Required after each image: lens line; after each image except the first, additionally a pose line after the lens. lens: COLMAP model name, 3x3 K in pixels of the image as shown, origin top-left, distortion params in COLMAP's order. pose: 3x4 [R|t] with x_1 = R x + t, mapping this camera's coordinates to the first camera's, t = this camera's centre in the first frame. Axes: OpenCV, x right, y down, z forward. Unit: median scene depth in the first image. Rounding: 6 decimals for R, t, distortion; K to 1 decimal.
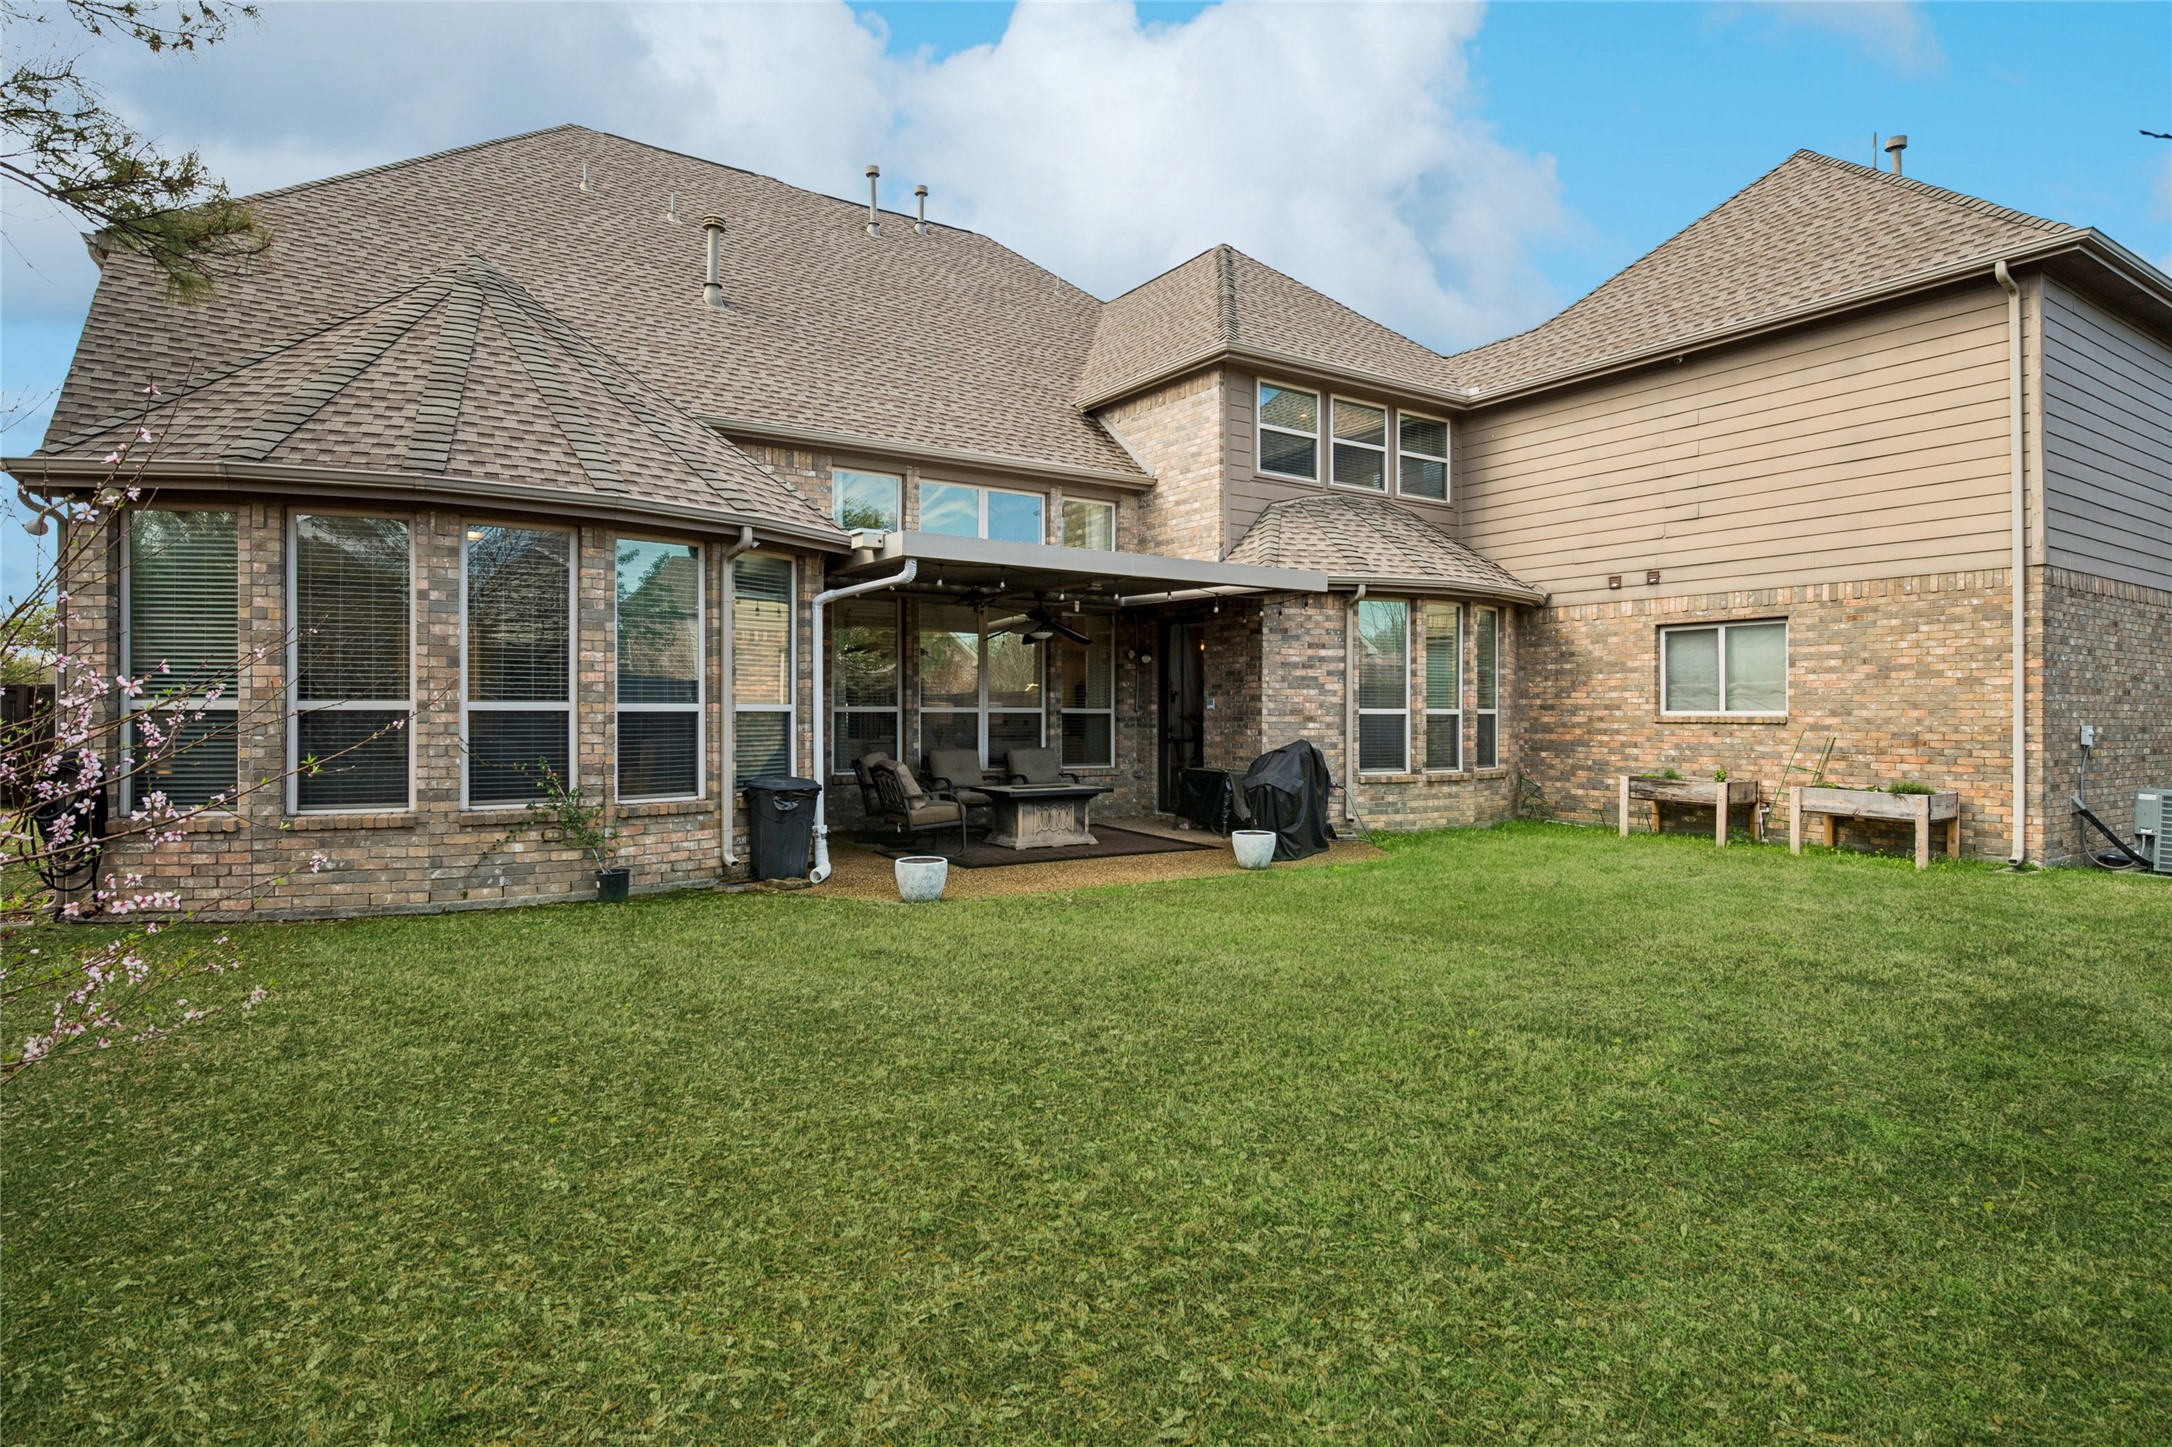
lens RADIAL K [[1149.0, 0, 1086.6], [0, 1149.0, 725.0], [0, 0, 1]] dist [0.004620, -0.000110]
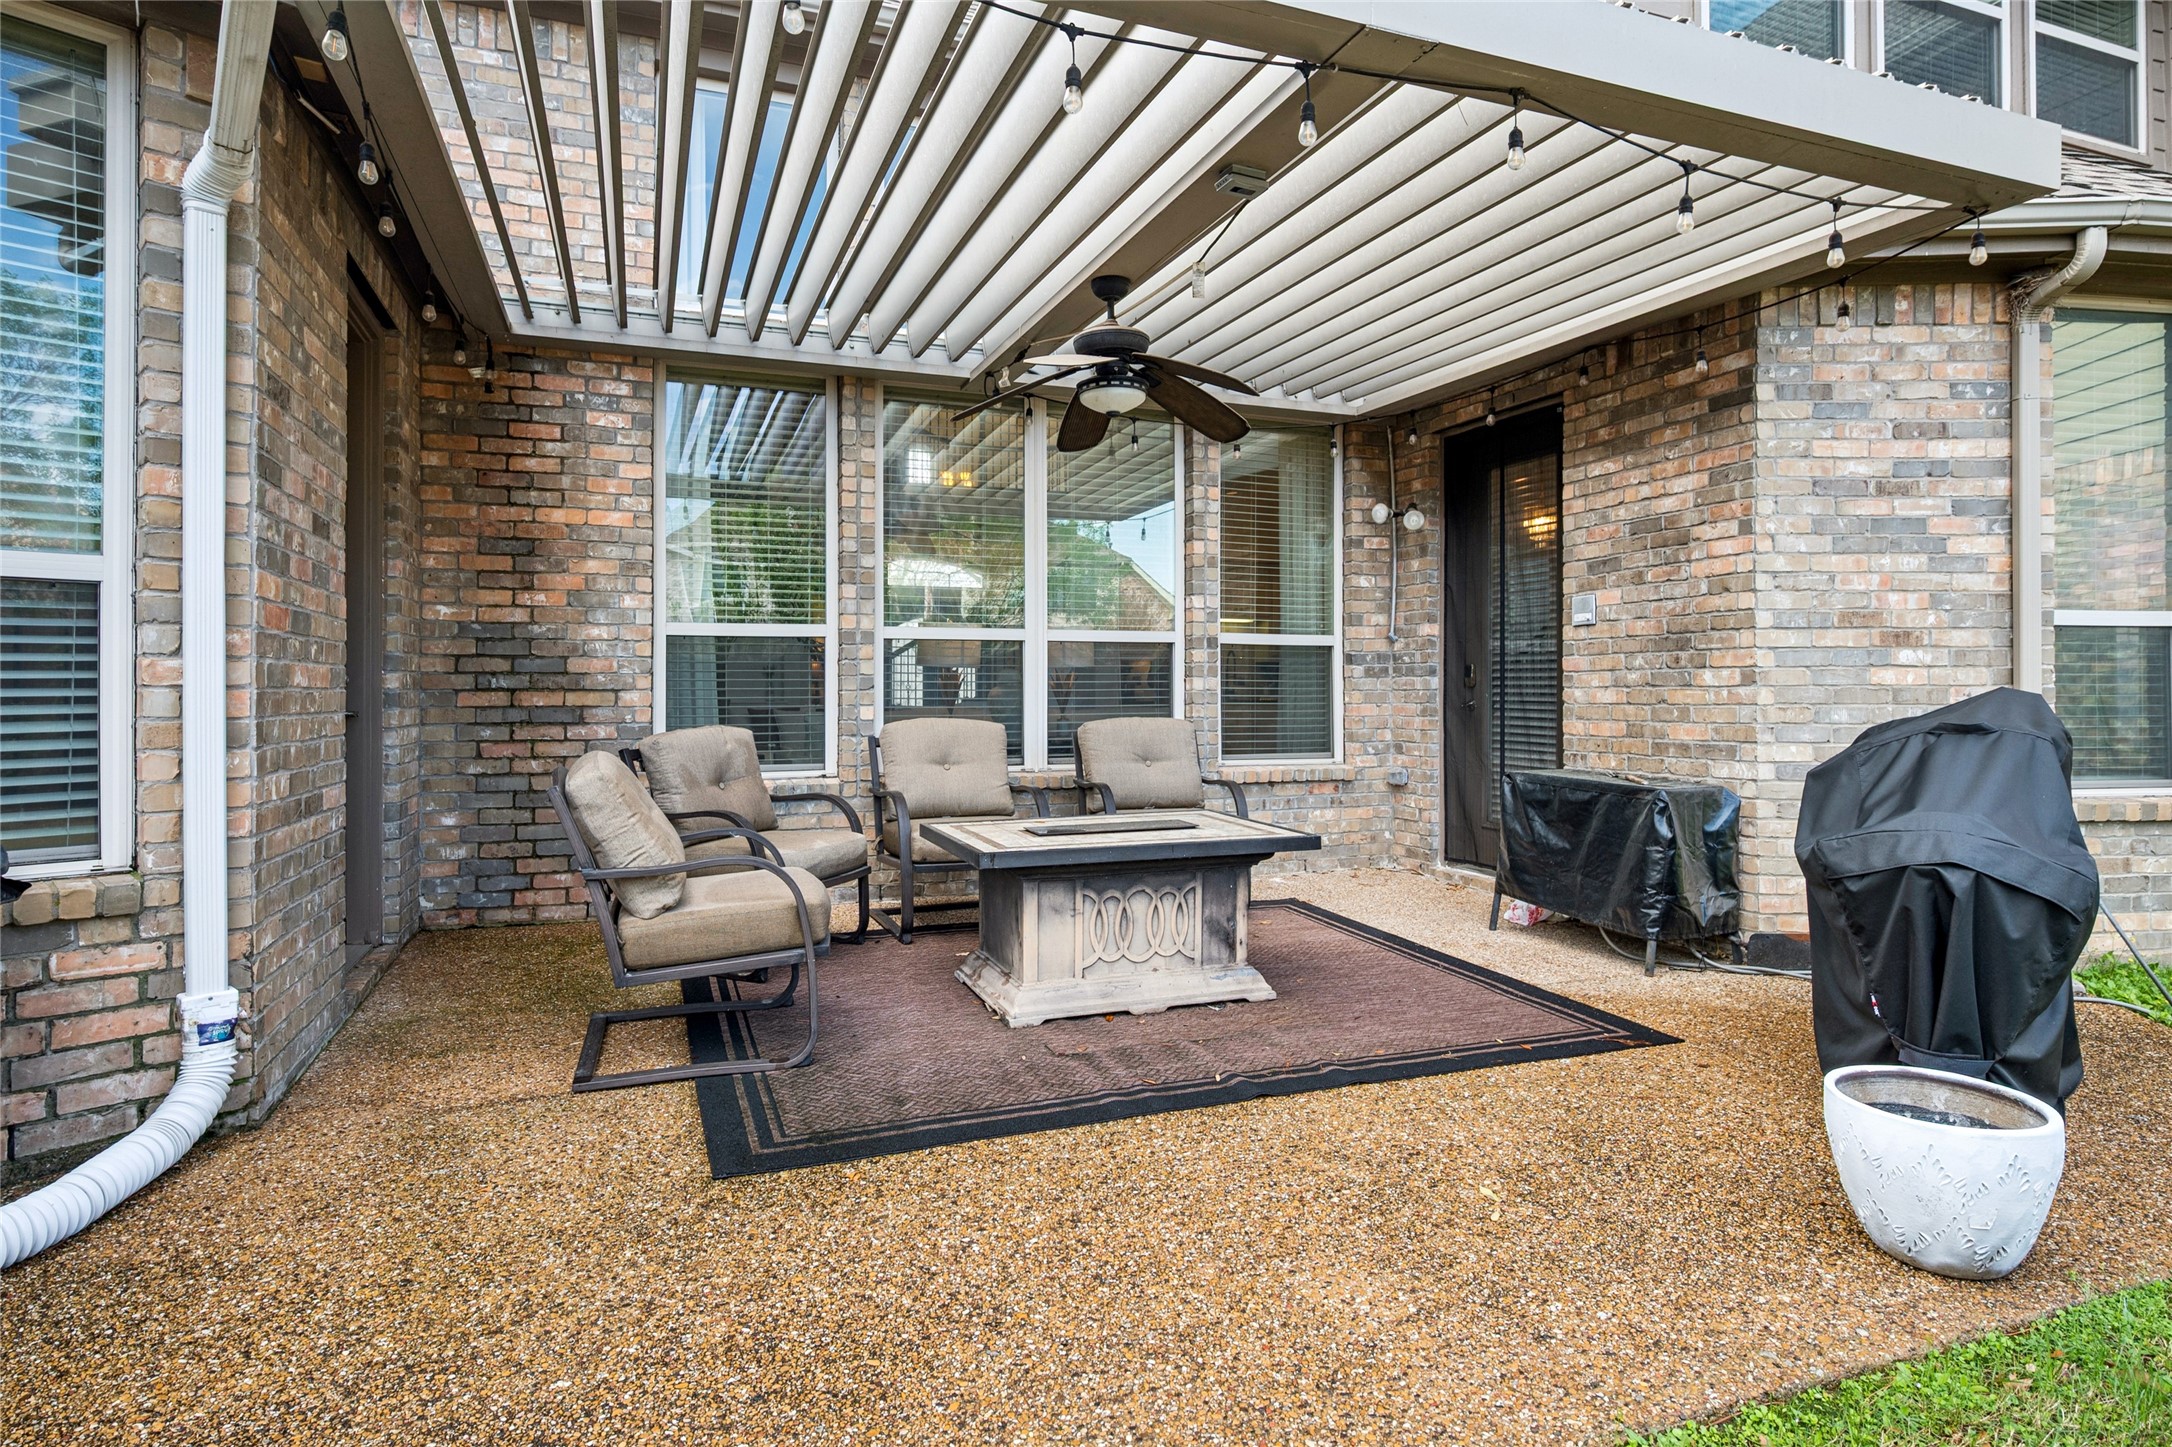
lens RADIAL K [[1149.0, 0, 1077.5], [0, 1149.0, 703.9], [0, 0, 1]] dist [0.004620, -0.000110]
pose [[0.975508, -0.001278, -0.219960, 0.034931], [0.001537, 0.999998, 0.001008, 0.019338], [0.219958, -0.001321, 0.975508, 0.823499]]
